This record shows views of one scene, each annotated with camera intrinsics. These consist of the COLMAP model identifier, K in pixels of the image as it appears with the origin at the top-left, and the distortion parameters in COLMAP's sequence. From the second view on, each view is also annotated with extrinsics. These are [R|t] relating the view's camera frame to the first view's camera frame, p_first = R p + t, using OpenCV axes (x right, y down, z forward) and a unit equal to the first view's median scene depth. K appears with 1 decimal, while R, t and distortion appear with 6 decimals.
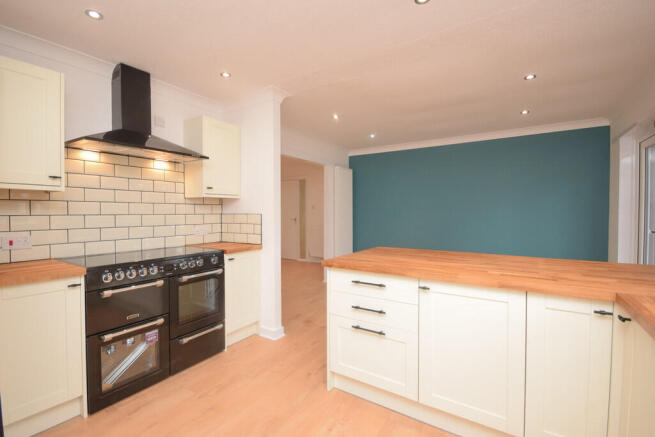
lens RADIAL K [[299.9, 0, 328.9], [0, 299.9, 217.7], [0, 0, 1]] dist [0.002126, 0.000019]
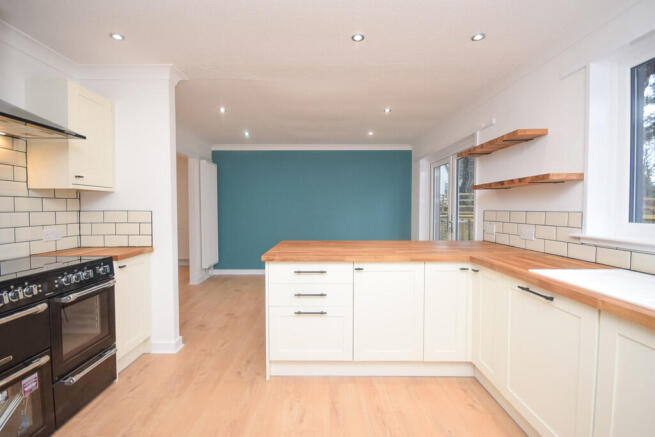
lens RADIAL K [[295.9, 0, 327.5], [0, 295.9, 218.5], [0, 0, 1]] dist [-0.002509, -0.000751]
pose [[0.829695, -0.017559, 0.557941, -0.311627], [0.010680, 0.999822, 0.015583, 0.001776], [-0.558115, -0.006970, 0.829734, 0.029192]]
